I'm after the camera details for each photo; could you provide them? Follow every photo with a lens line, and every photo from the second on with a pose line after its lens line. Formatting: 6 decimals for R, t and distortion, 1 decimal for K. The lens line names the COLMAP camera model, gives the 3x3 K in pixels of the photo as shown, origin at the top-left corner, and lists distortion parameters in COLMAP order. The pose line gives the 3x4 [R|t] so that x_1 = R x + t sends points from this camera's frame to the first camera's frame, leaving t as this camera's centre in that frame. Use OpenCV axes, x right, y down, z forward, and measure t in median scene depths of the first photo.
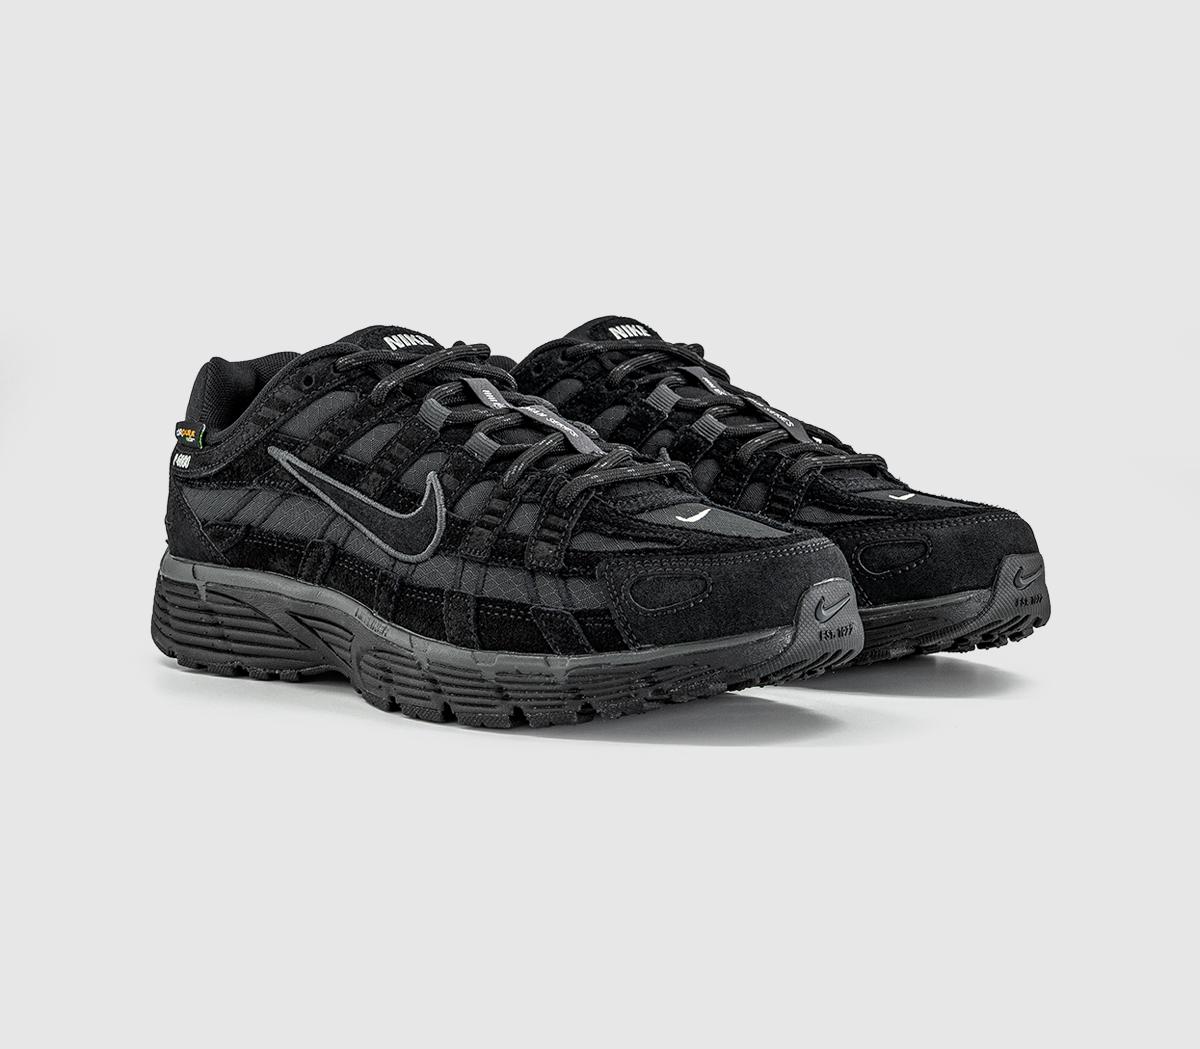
lens RADIAL K [[1979.3, 0, 600.0], [0, 1979.3, 524.5], [0, 0, 1]] dist [0.044189, -0.000822]
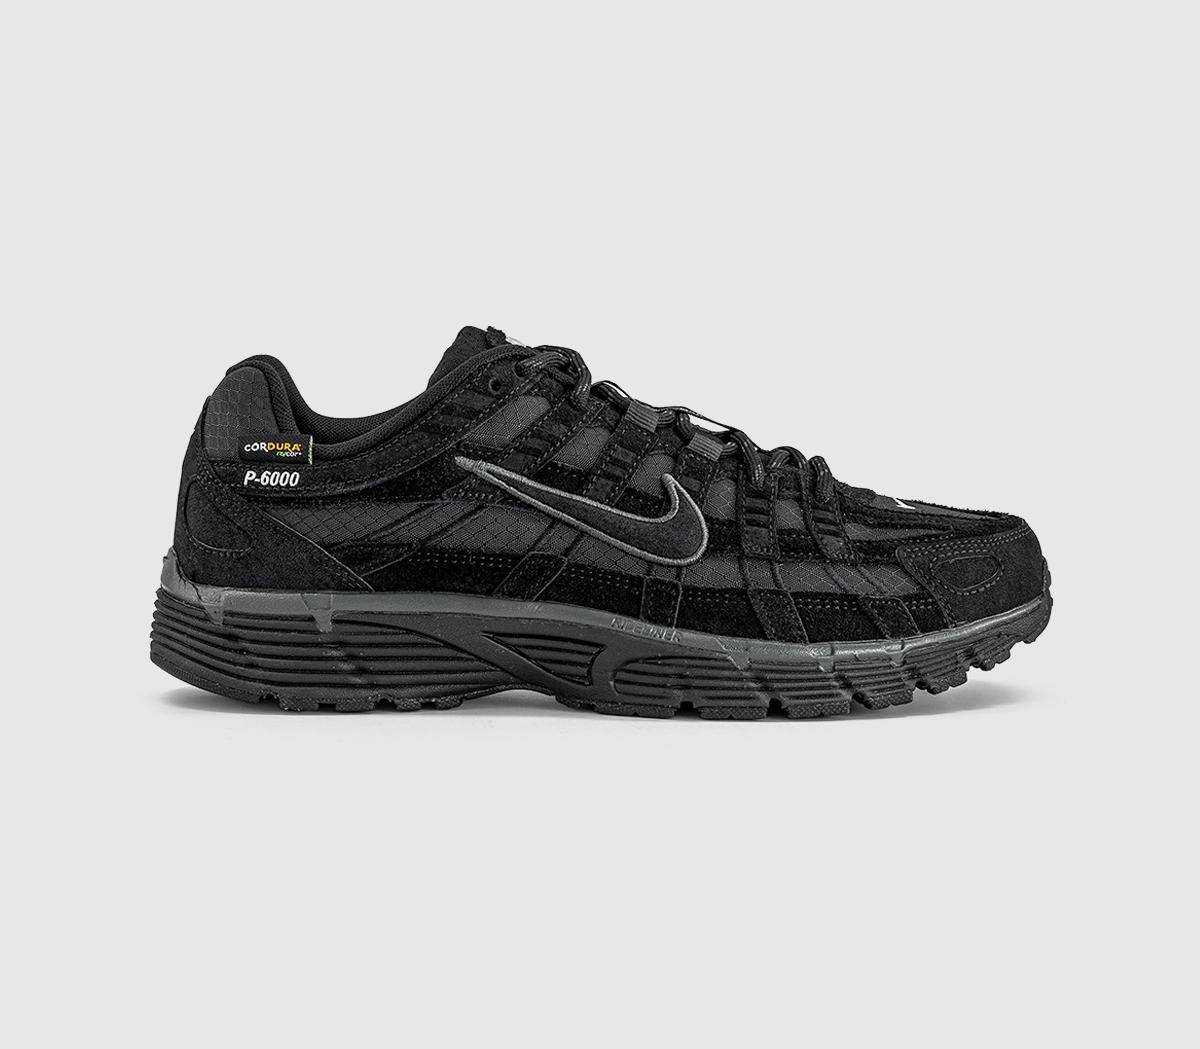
lens RADIAL K [[1979.3, 0, 600.0], [0, 1979.3, 524.5], [0, 0, 1]] dist [0.044189, -0.000822]
pose [[0.783488, -0.055204, 0.618950, -0.716249], [0.058412, 0.998179, 0.015089, -0.018287], [-0.618656, 0.024332, 0.785285, 0.236917]]
